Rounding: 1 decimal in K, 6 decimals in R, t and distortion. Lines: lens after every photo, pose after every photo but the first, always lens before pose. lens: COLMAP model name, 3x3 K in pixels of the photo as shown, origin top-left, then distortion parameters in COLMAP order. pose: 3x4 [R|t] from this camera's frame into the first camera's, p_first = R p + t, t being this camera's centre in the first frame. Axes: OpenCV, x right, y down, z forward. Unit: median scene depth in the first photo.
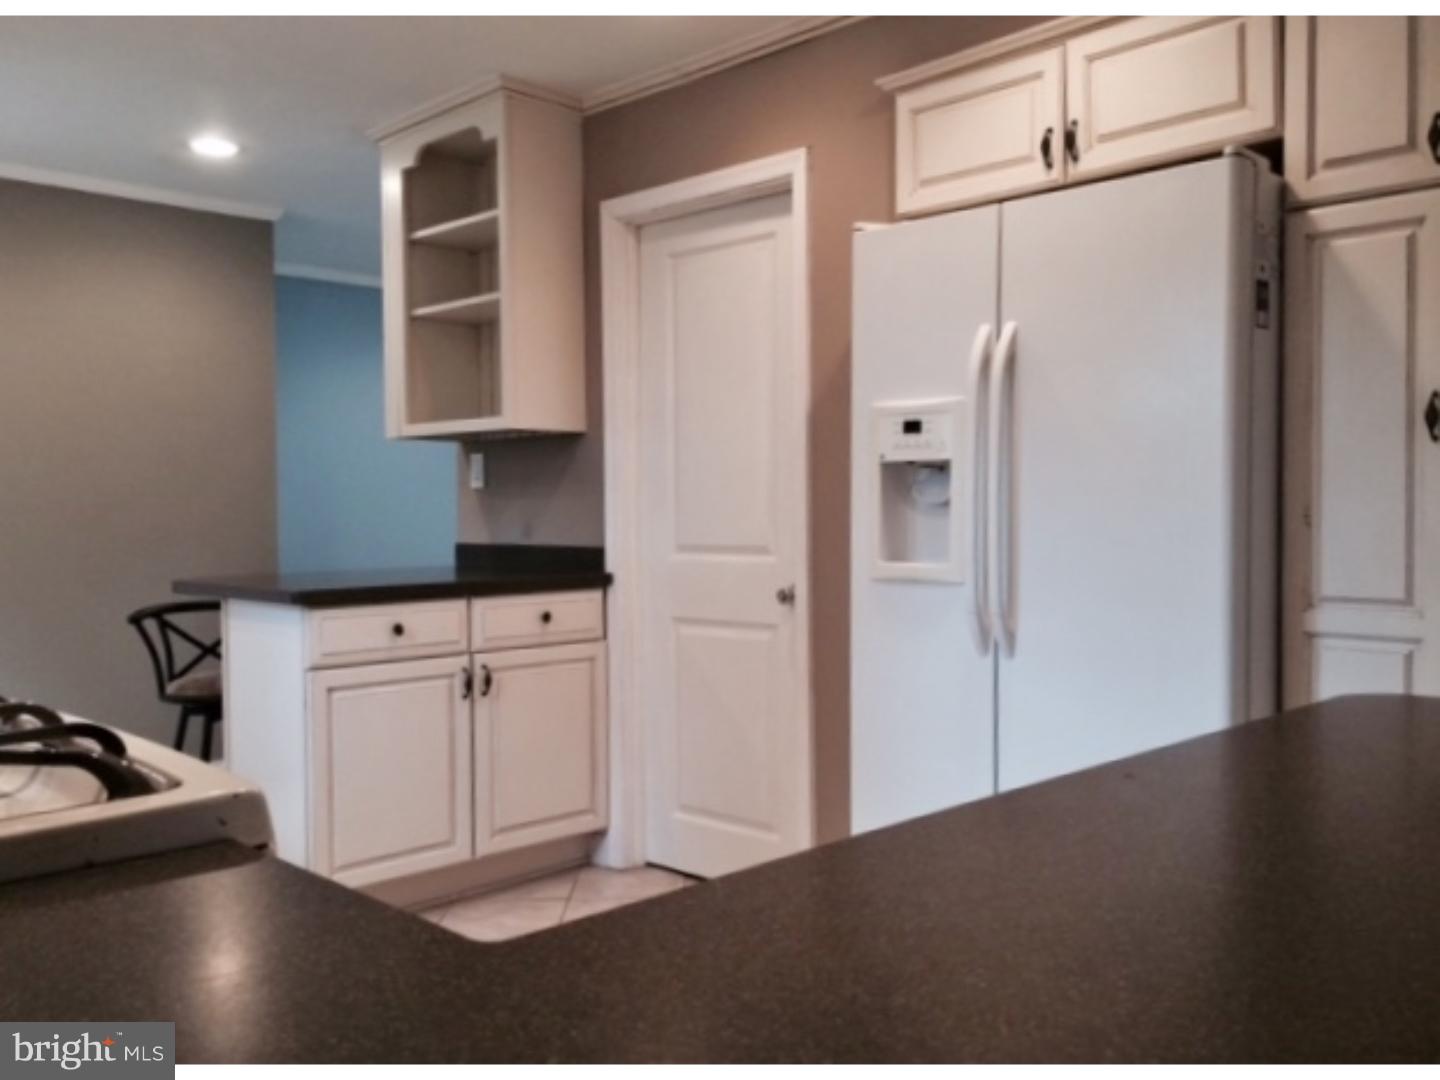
lens RADIAL K [[1266.5, 0, 721.9], [0, 1266.5, 535.4], [0, 0, 1]] dist [0.075481, -0.093297]
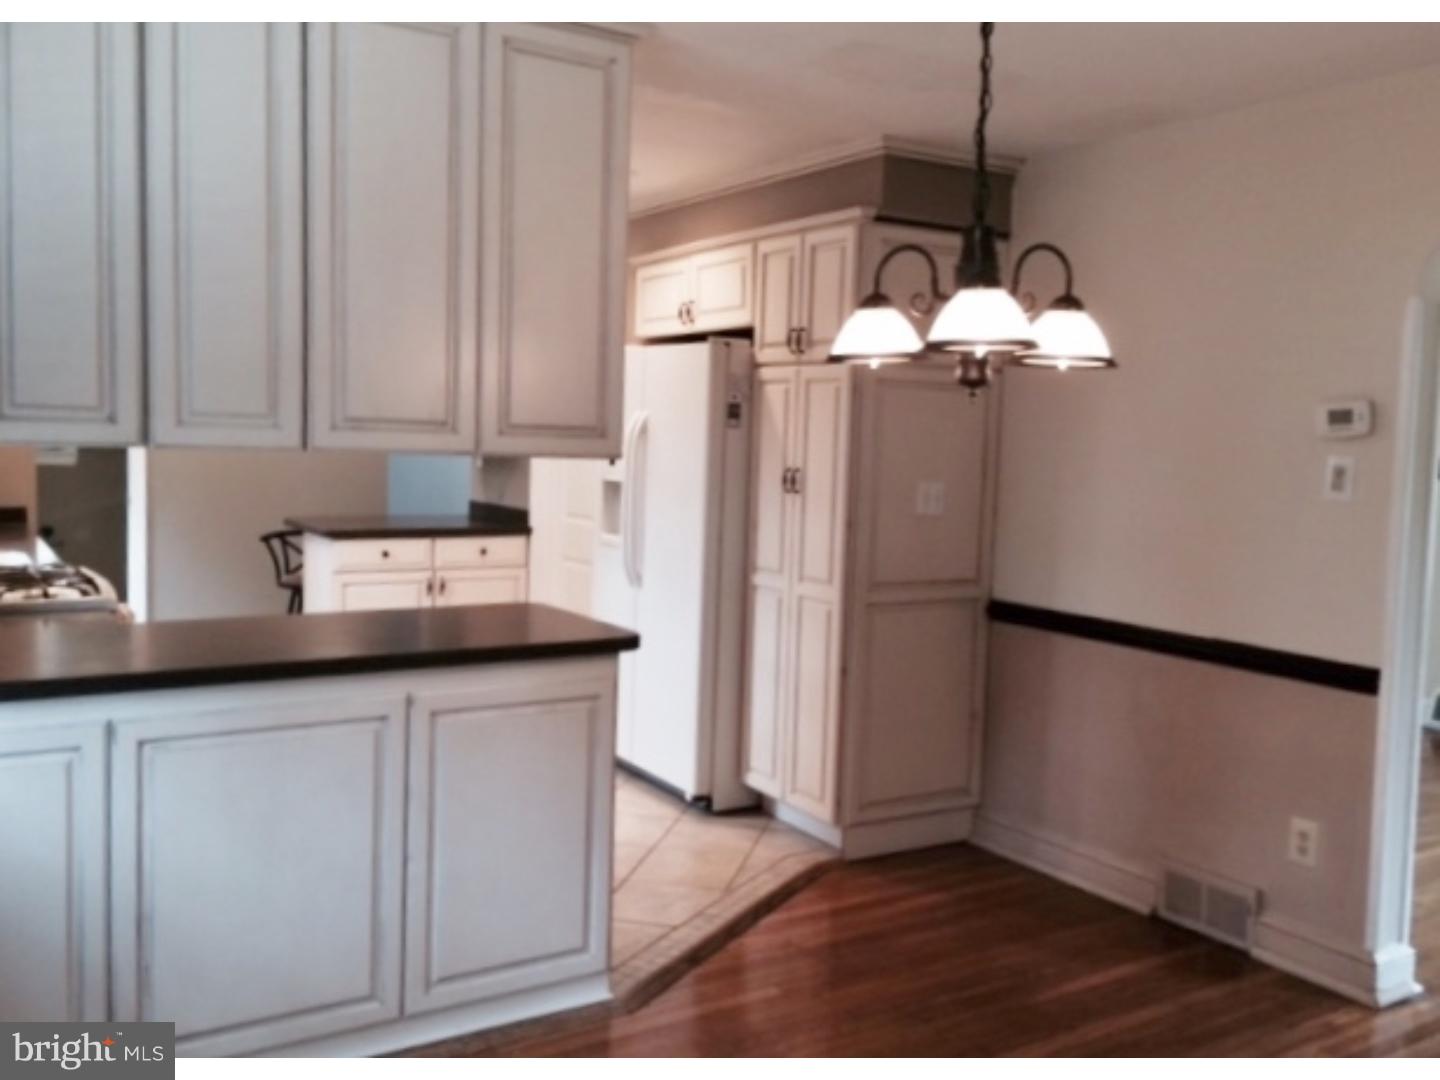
lens RADIAL K [[1266.5, 0, 726.3], [0, 1266.5, 537.7], [0, 0, 1]] dist [0.075481, -0.093297]
pose [[0.976257, 0.053454, -0.209914, 0.546687], [-0.040459, 0.997017, 0.065724, -0.080339], [0.212801, -0.055670, 0.975508, -0.595437]]
